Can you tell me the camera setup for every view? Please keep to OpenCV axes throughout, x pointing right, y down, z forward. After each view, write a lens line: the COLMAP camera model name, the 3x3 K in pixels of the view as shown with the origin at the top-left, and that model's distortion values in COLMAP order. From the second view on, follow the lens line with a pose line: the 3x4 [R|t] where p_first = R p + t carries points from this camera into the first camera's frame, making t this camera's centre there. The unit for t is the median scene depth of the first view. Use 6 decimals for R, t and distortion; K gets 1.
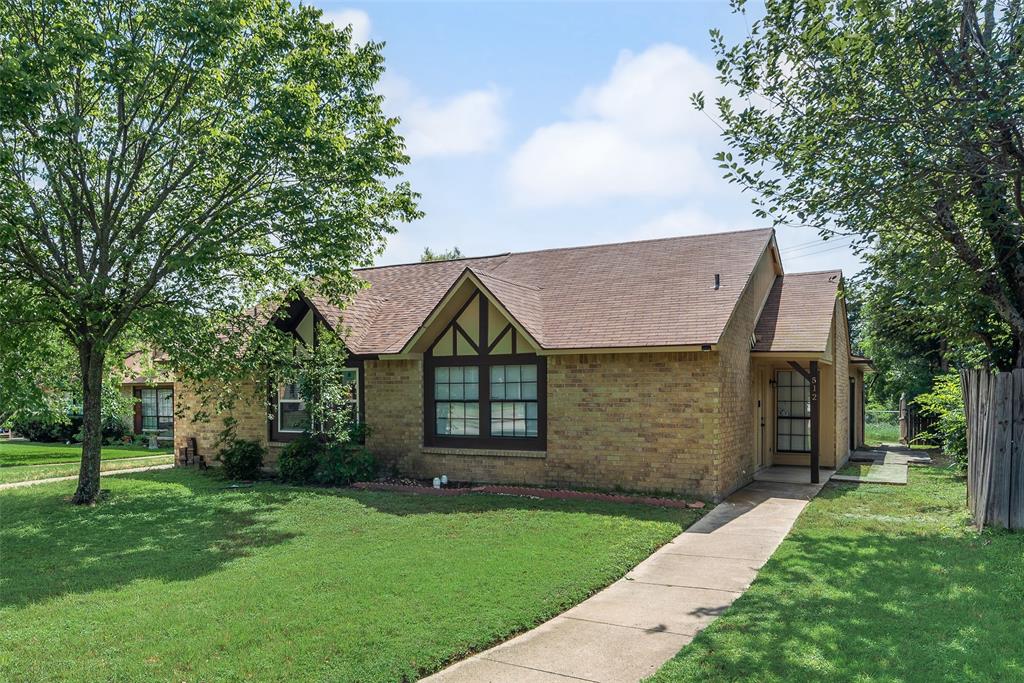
lens RADIAL K [[456.1, 0, 510.5], [0, 456.1, 346.6], [0, 0, 1]] dist [0.010124, 0.000283]
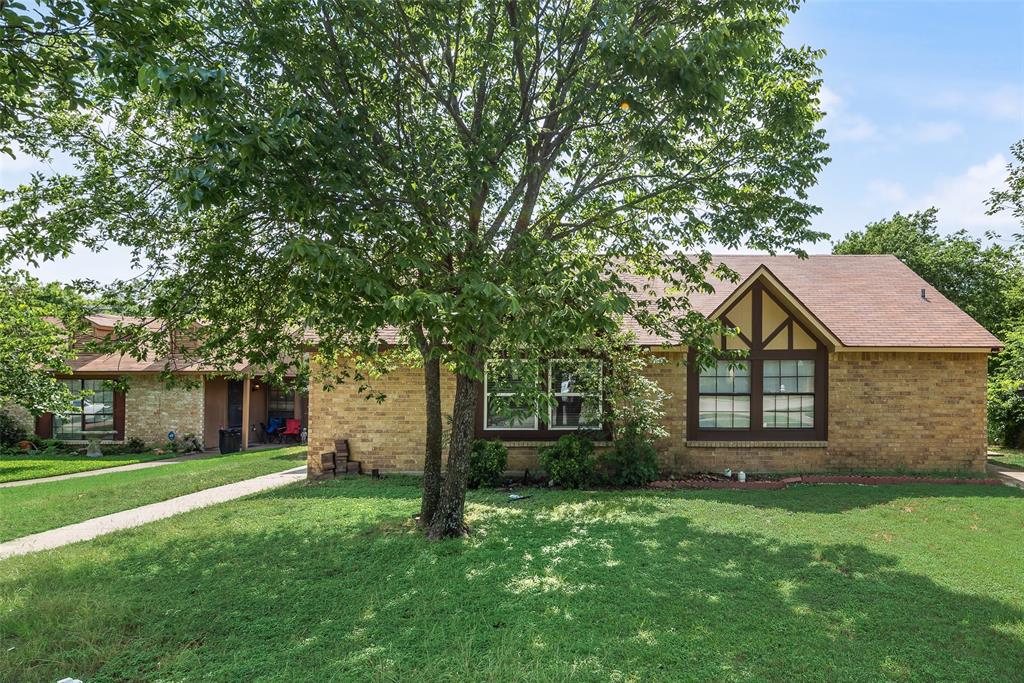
lens RADIAL K [[407.7, 0, 515.6], [0, 407.7, 343.2], [0, 0, 1]] dist [0.006763, -0.000389]
pose [[0.947781, 0.038232, 0.316623, -0.957381], [-0.035935, 0.999268, -0.013093, 0.039017], [-0.316892, 0.001032, 0.948461, 0.324940]]
